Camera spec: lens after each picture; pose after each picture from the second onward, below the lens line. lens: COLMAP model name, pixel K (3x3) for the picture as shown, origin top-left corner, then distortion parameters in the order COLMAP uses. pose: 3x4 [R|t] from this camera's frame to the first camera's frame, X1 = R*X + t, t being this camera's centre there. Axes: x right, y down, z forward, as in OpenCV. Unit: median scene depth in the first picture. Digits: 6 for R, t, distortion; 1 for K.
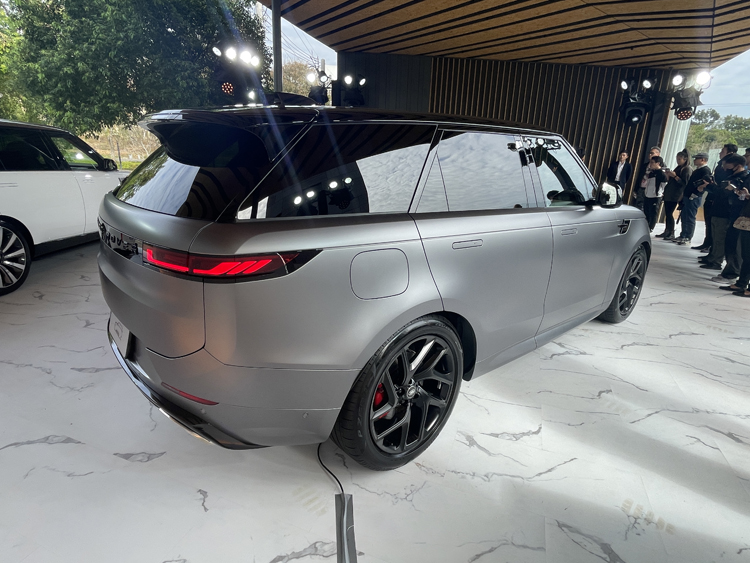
lens RADIAL K [[401.9, 0, 375.0], [0, 401.9, 281.5], [0, 0, 1]] dist [-0.001012, -0.000780]
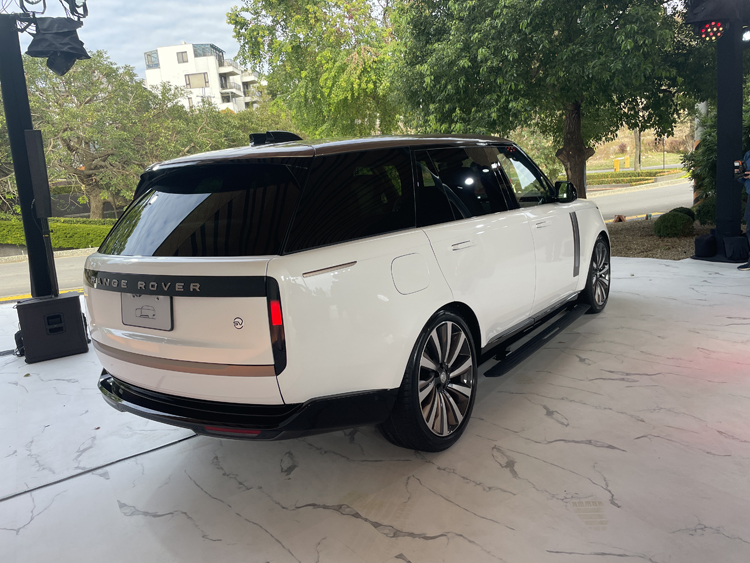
lens RADIAL K [[570.3, 0, 375.0], [0, 570.3, 281.5], [0, 0, 1]] dist [0.059198, 0.001774]
pose [[0.795209, 0.011896, -0.606219, -0.276154], [-0.075557, 0.993959, -0.079607, -0.060902], [0.601609, 0.109108, 0.791304, 0.161030]]
